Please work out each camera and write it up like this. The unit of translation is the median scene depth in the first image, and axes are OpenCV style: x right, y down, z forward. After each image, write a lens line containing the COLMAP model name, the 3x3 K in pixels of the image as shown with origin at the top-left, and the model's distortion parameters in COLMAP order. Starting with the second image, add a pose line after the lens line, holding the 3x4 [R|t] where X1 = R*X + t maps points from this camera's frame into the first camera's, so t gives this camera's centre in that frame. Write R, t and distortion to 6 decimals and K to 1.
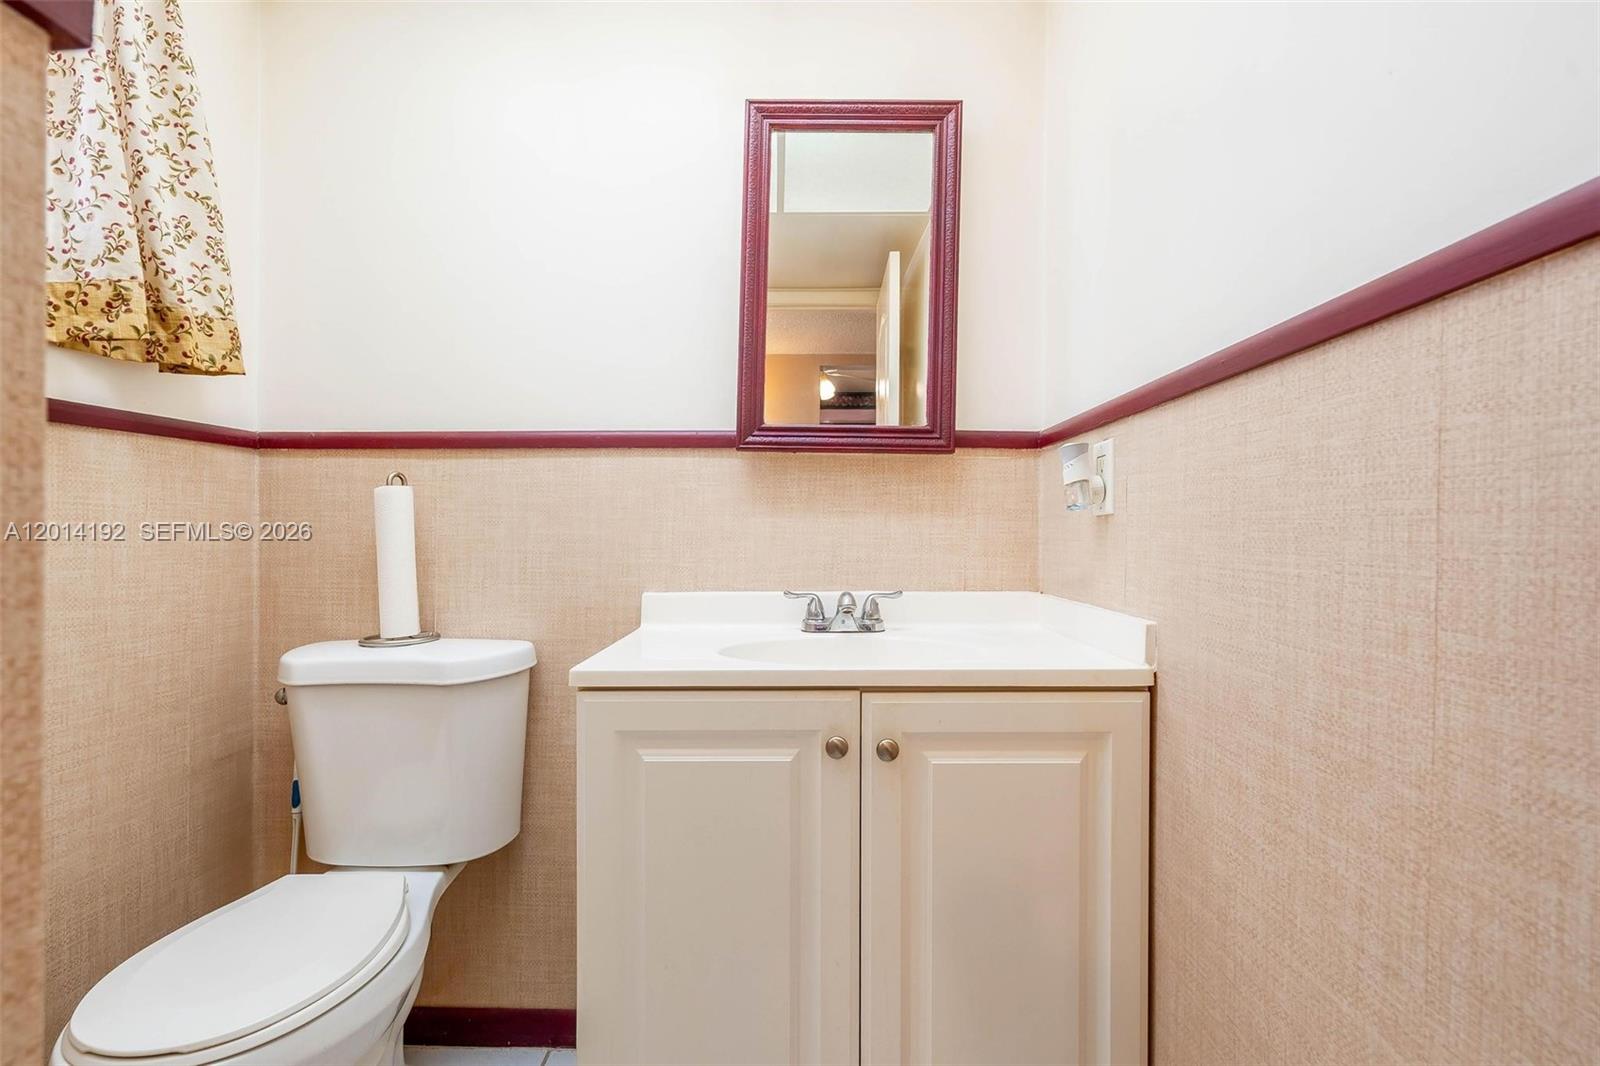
lens RADIAL K [[736.3, 0, 789.3], [0, 736.3, 534.4], [0, 0, 1]] dist [-0.006004, 0.002428]
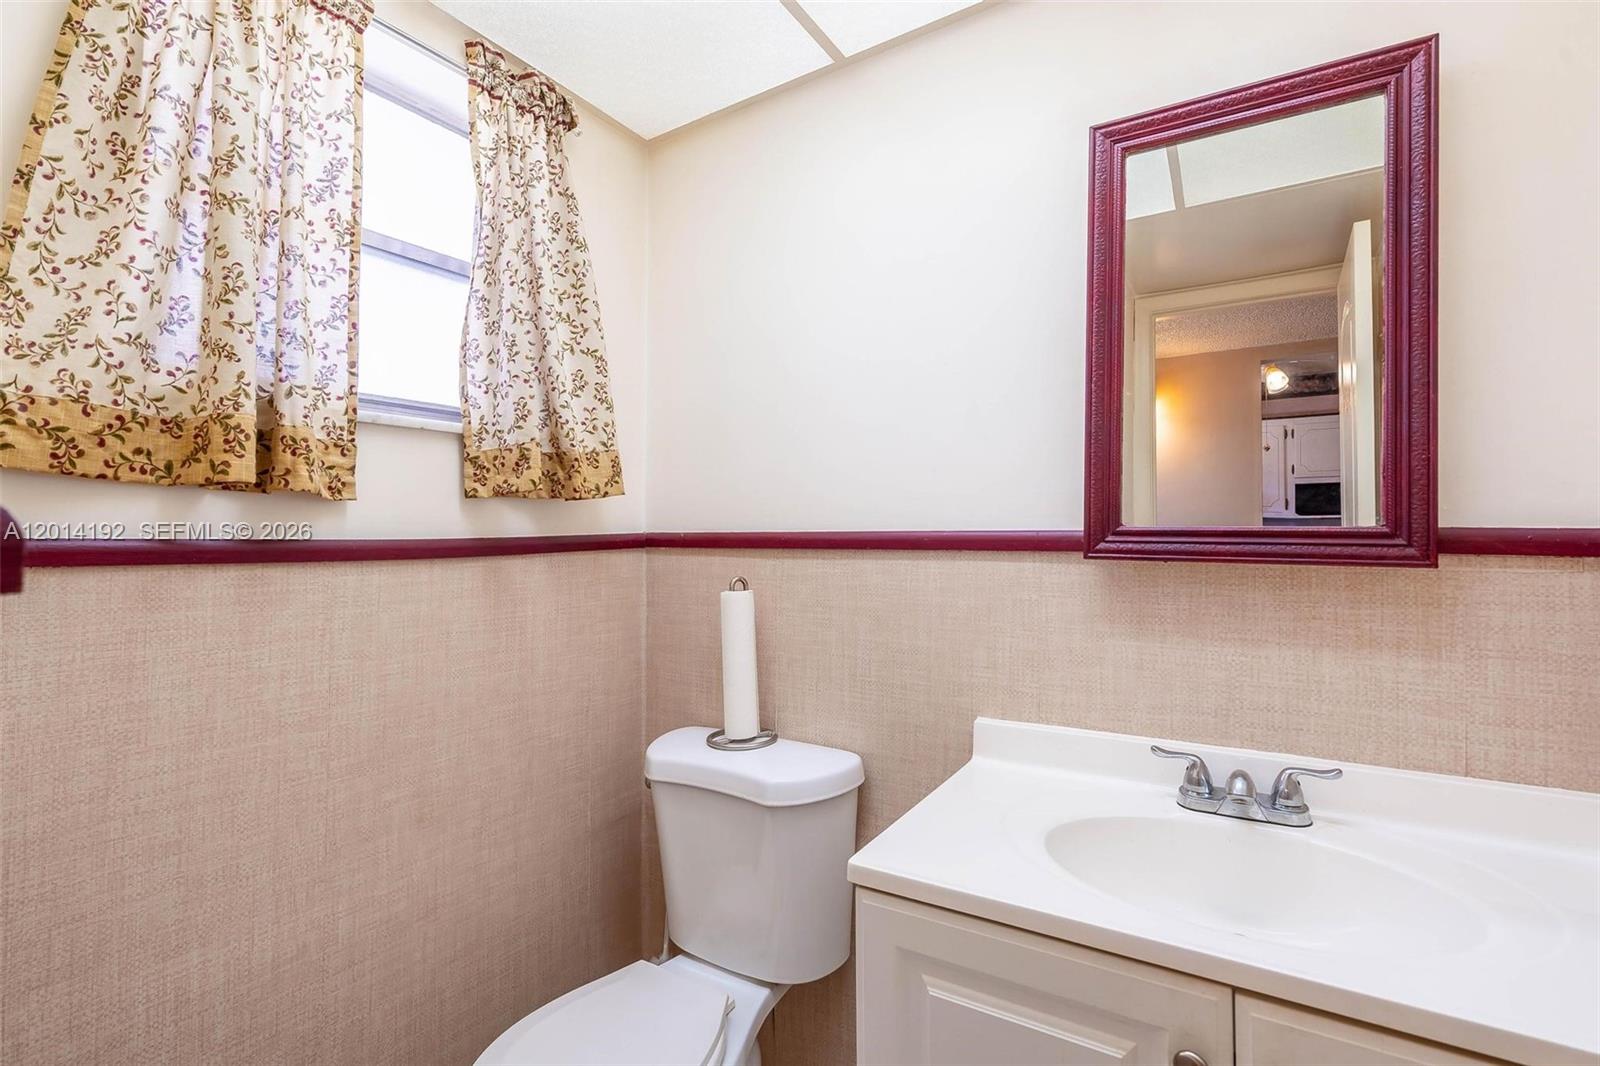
lens RADIAL K [[736.3, 0, 795.5], [0, 736.3, 507.1], [0, 0, 1]] dist [-0.006004, 0.002428]
pose [[0.851392, -0.018127, -0.524217, 0.082553], [0.004397, 0.999614, -0.027423, -0.150890], [0.524512, 0.021043, 0.851143, 0.145940]]
